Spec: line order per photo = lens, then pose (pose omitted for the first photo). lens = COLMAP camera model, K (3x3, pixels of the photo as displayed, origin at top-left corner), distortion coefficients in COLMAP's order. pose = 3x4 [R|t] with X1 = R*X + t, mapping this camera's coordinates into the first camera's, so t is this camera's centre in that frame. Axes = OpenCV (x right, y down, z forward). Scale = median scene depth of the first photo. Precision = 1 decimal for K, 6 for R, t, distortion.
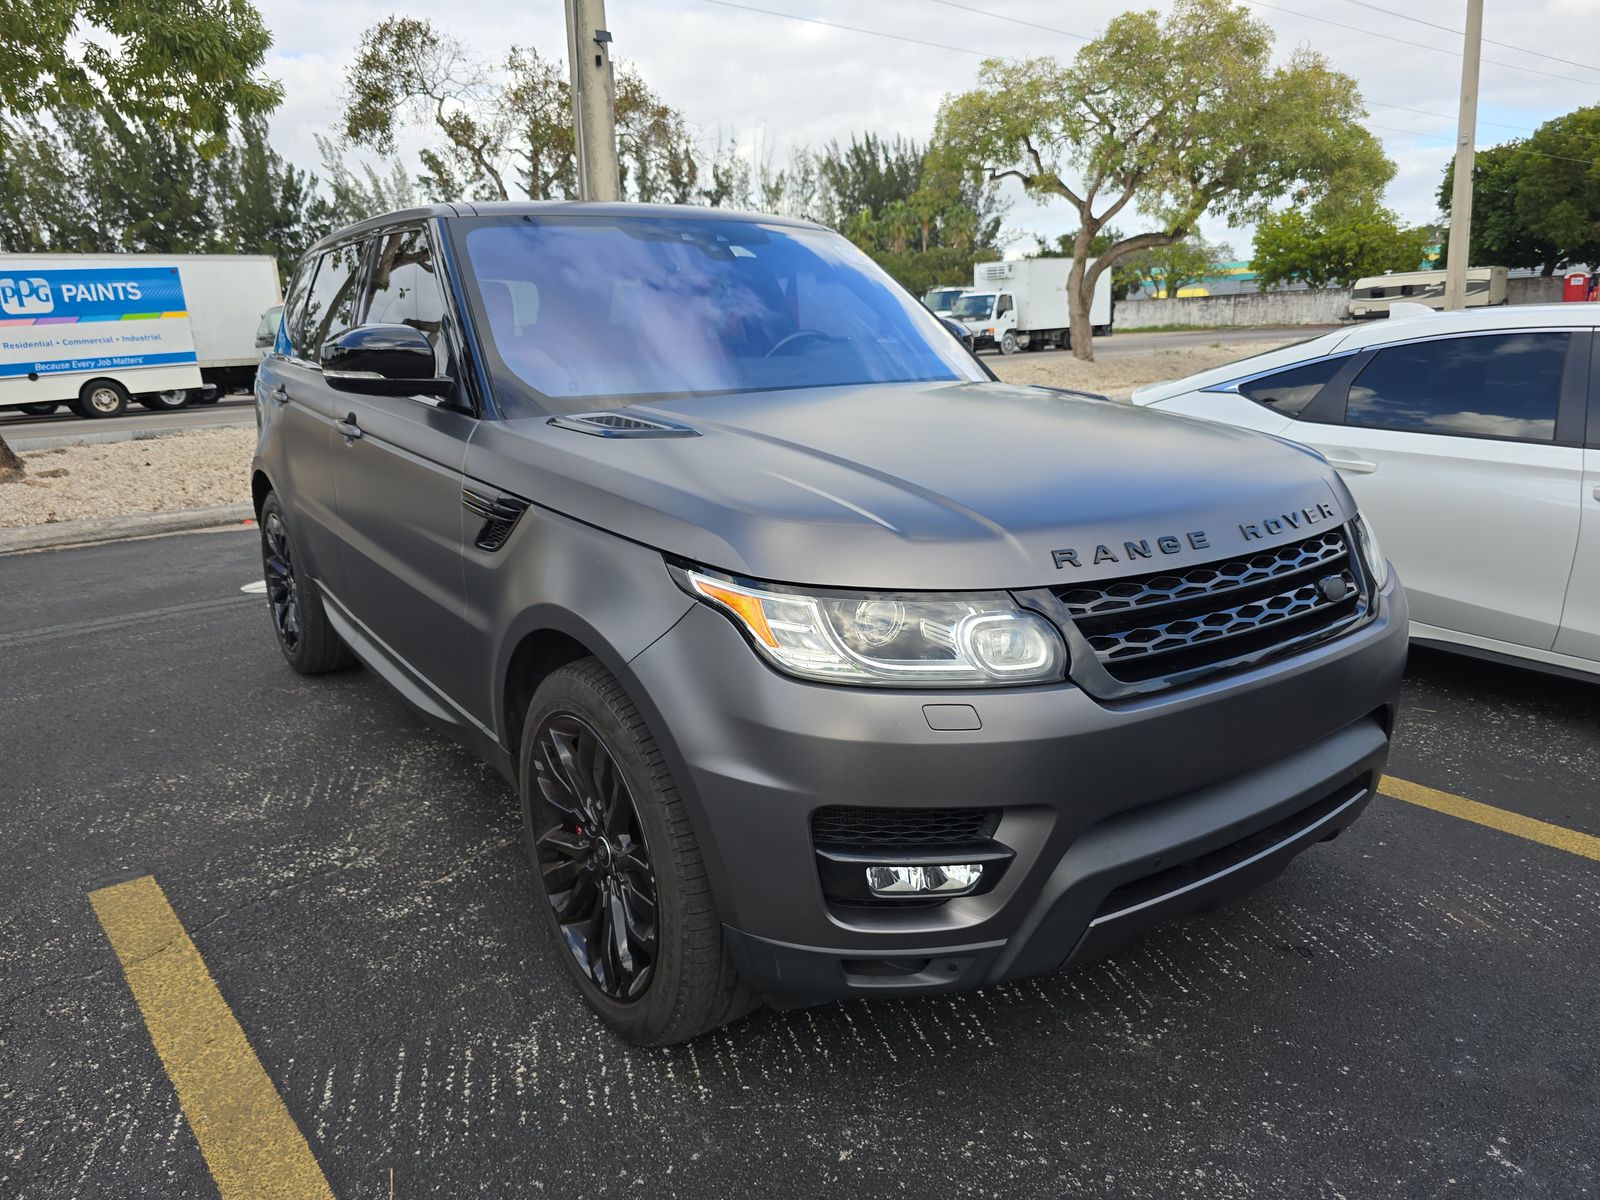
lens RADIAL K [[1103.8, 0, 791.8], [0, 1103.8, 600.3], [0, 0, 1]] dist [0.020533, -0.020028]
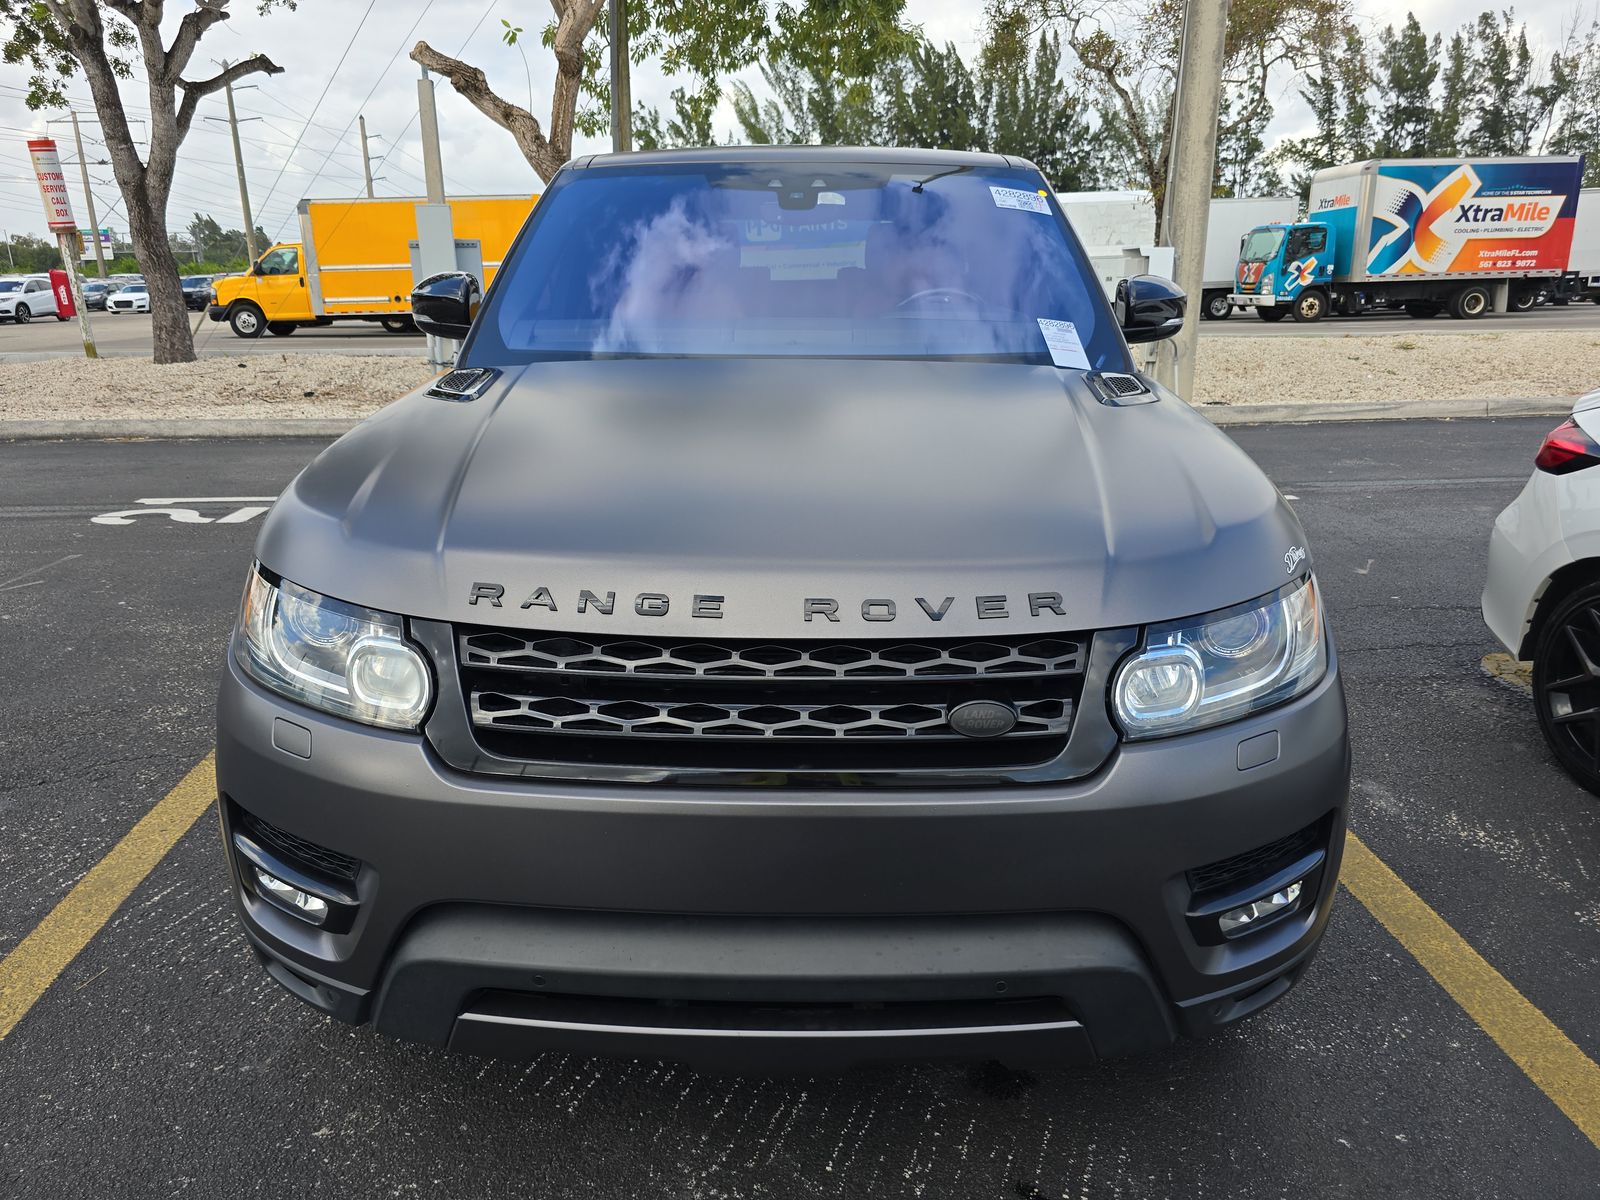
lens RADIAL K [[1103.8, 0, 794.6], [0, 1103.8, 600.3], [0, 0, 1]] dist [0.020533, -0.020028]
pose [[0.792155, 0.195994, -0.577994, 0.122095], [-0.159130, 0.980604, 0.114426, -0.022140], [0.589210, 0.001333, 0.807979, 0.060523]]
